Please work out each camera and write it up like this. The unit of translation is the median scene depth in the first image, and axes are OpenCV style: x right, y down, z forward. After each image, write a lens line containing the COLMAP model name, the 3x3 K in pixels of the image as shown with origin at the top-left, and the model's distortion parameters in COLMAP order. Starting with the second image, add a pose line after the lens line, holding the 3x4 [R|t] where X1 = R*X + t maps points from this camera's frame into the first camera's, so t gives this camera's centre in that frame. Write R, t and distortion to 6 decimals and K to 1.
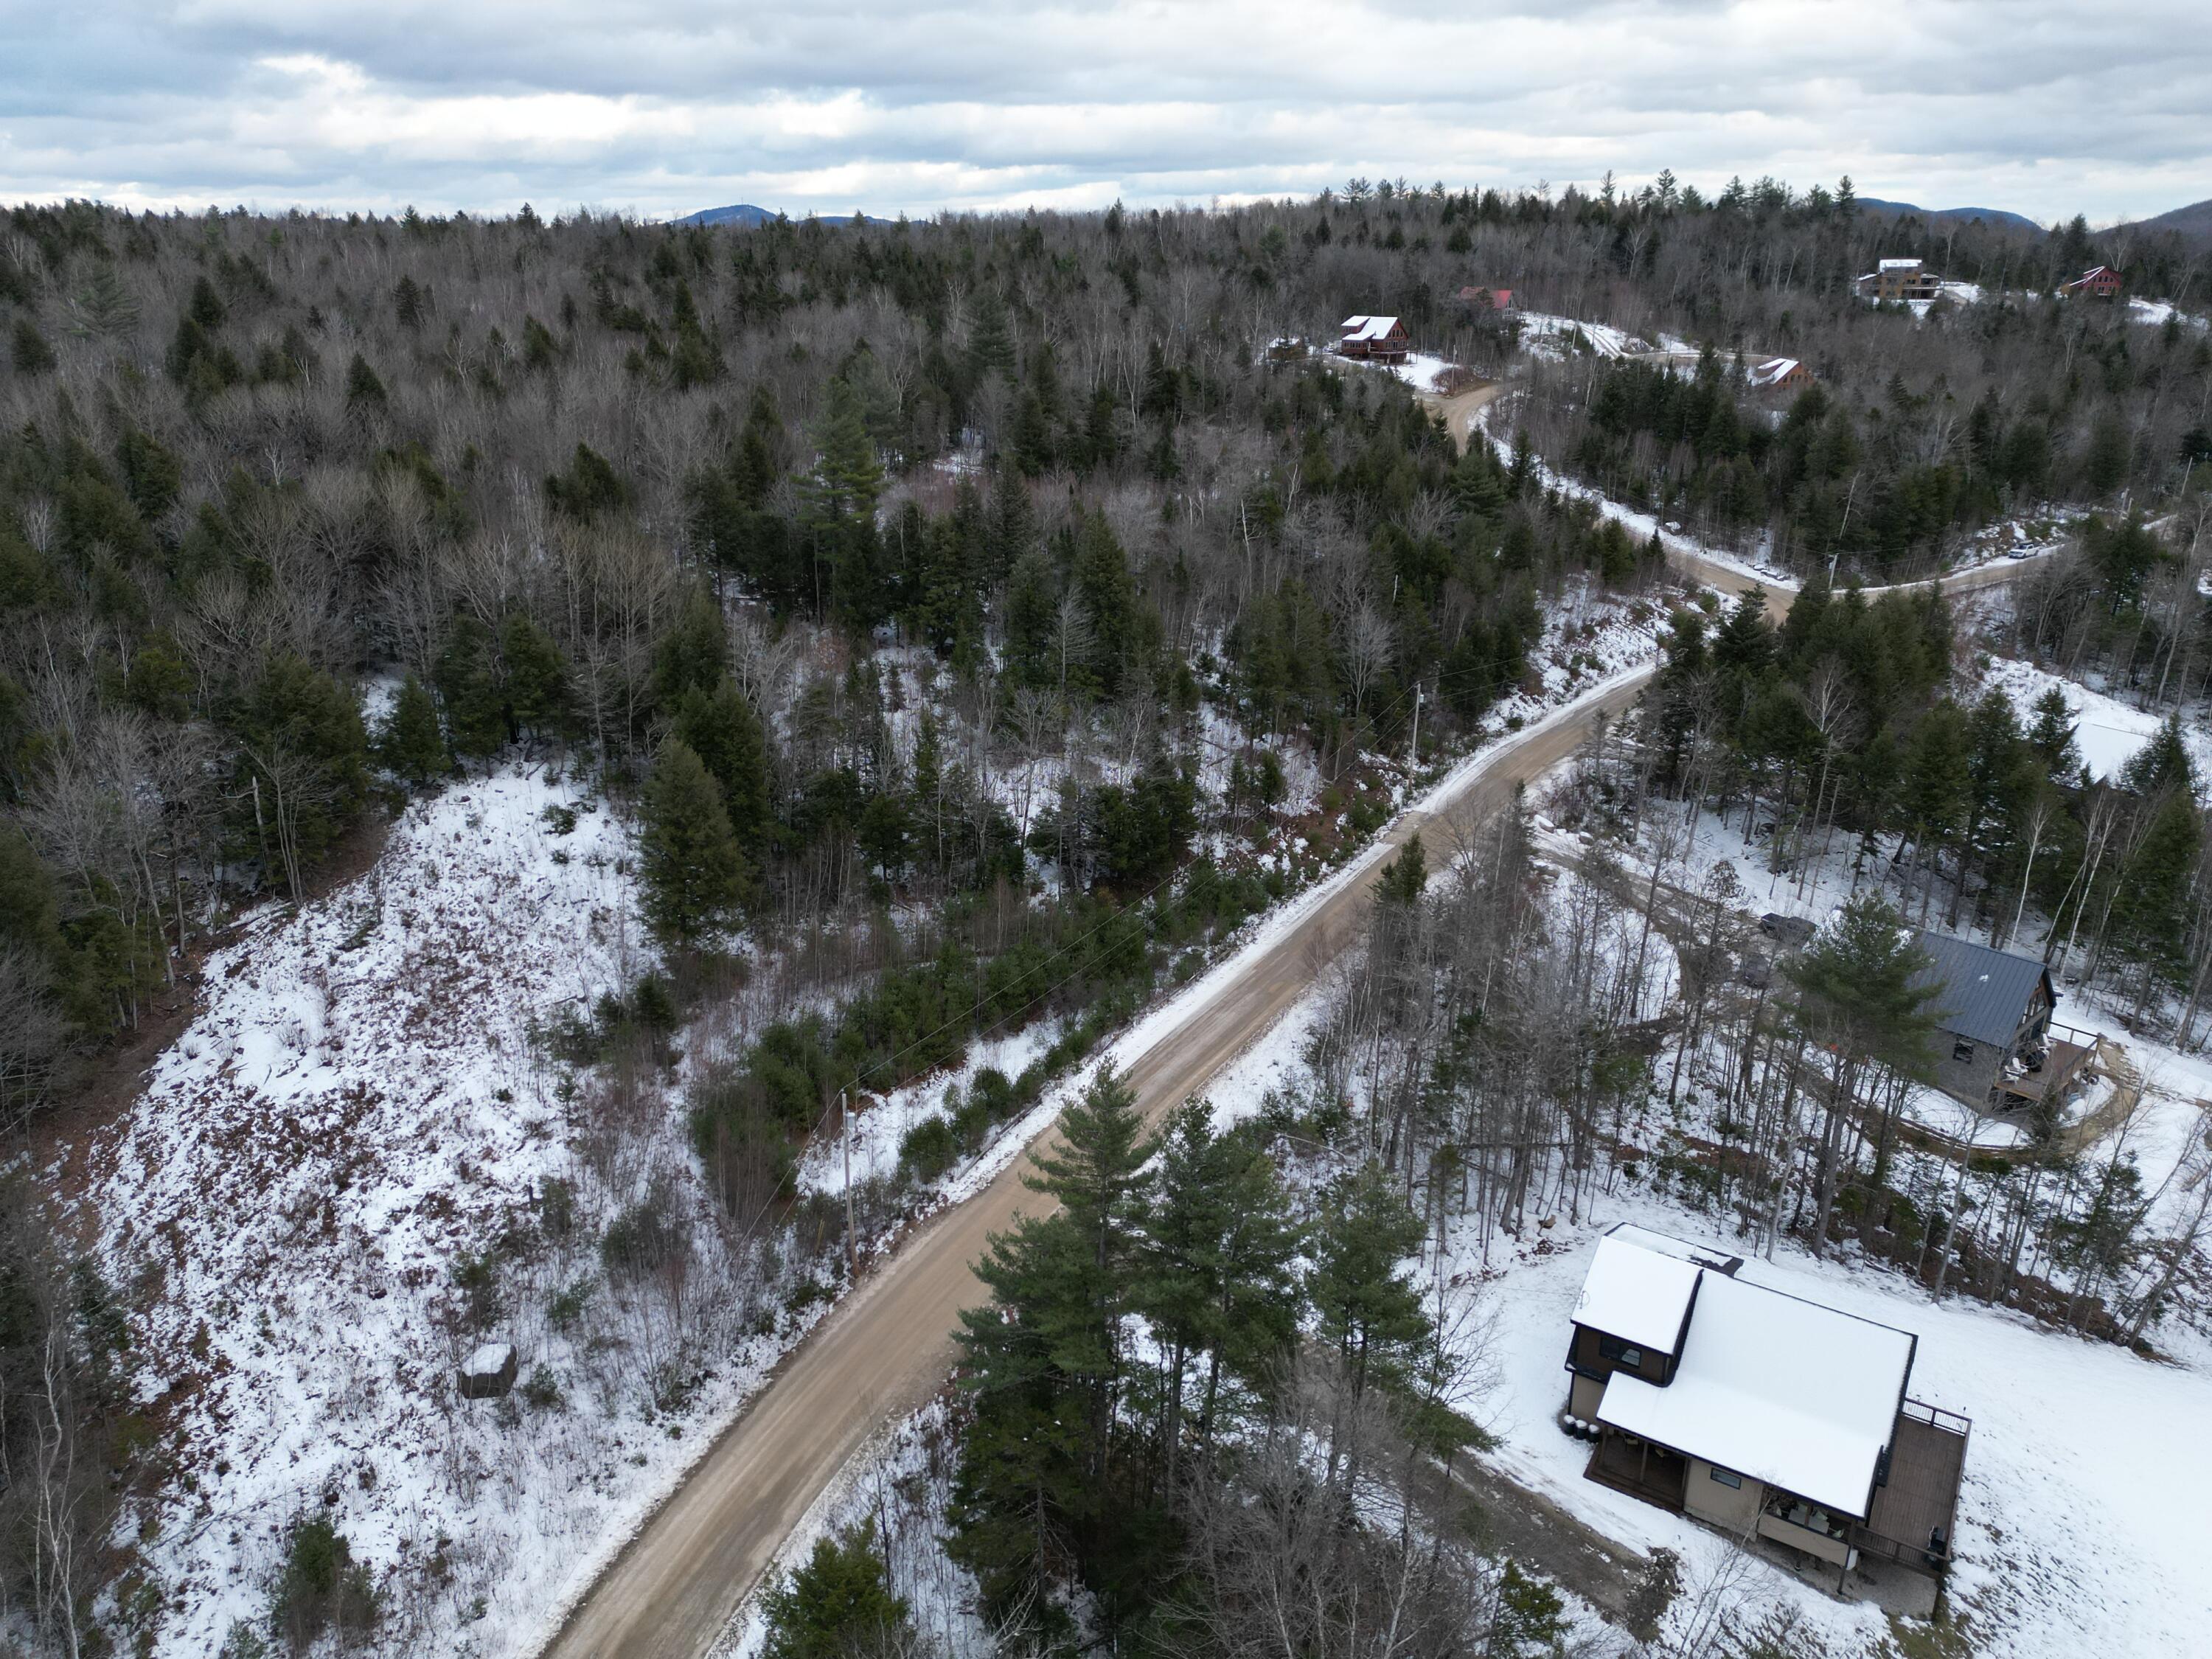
lens RADIAL K [[1499.0, 0, 1103.8], [0, 1499.0, 827.0], [0, 0, 1]] dist [-0.000788, -0.024470]
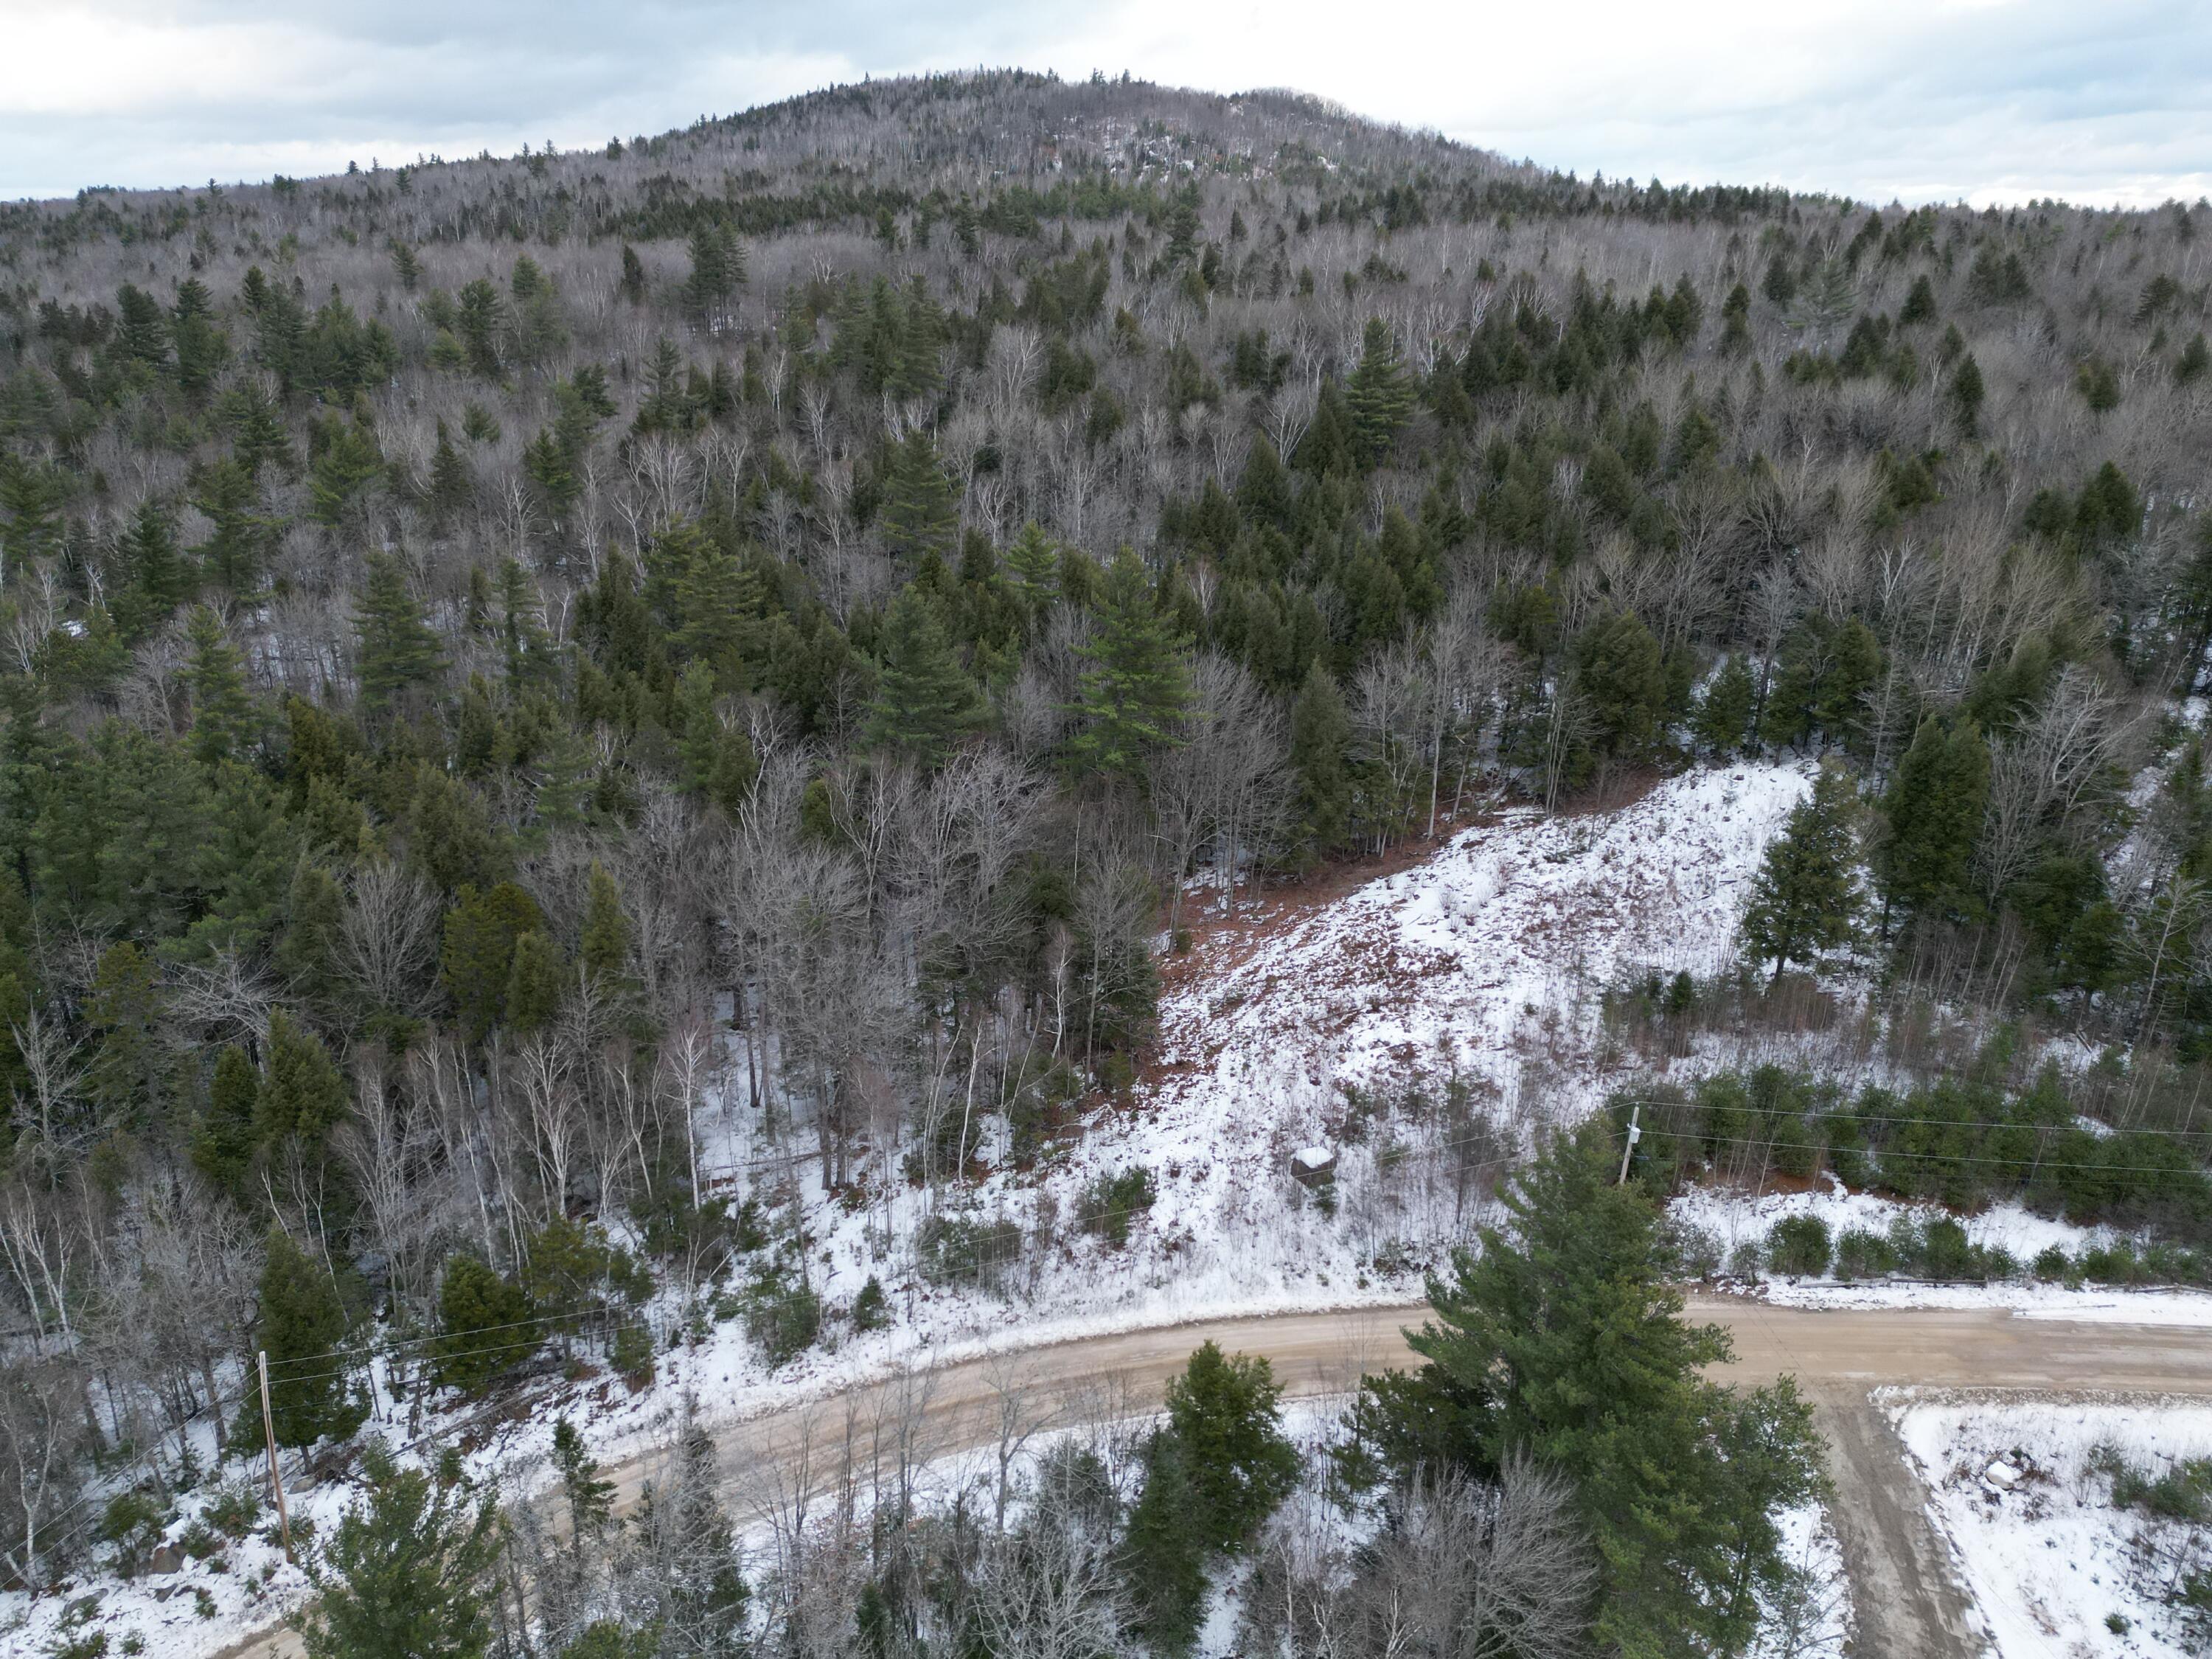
lens RADIAL K [[1499.0, 0, 1103.8], [0, 1499.0, 827.0], [0, 0, 1]] dist [-0.000788, -0.024470]
pose [[0.418232, 0.297788, -0.858140, 0.428579], [-0.295618, 0.937926, 0.181399, -0.064938], [0.858890, 0.177814, 0.480302, 0.168694]]
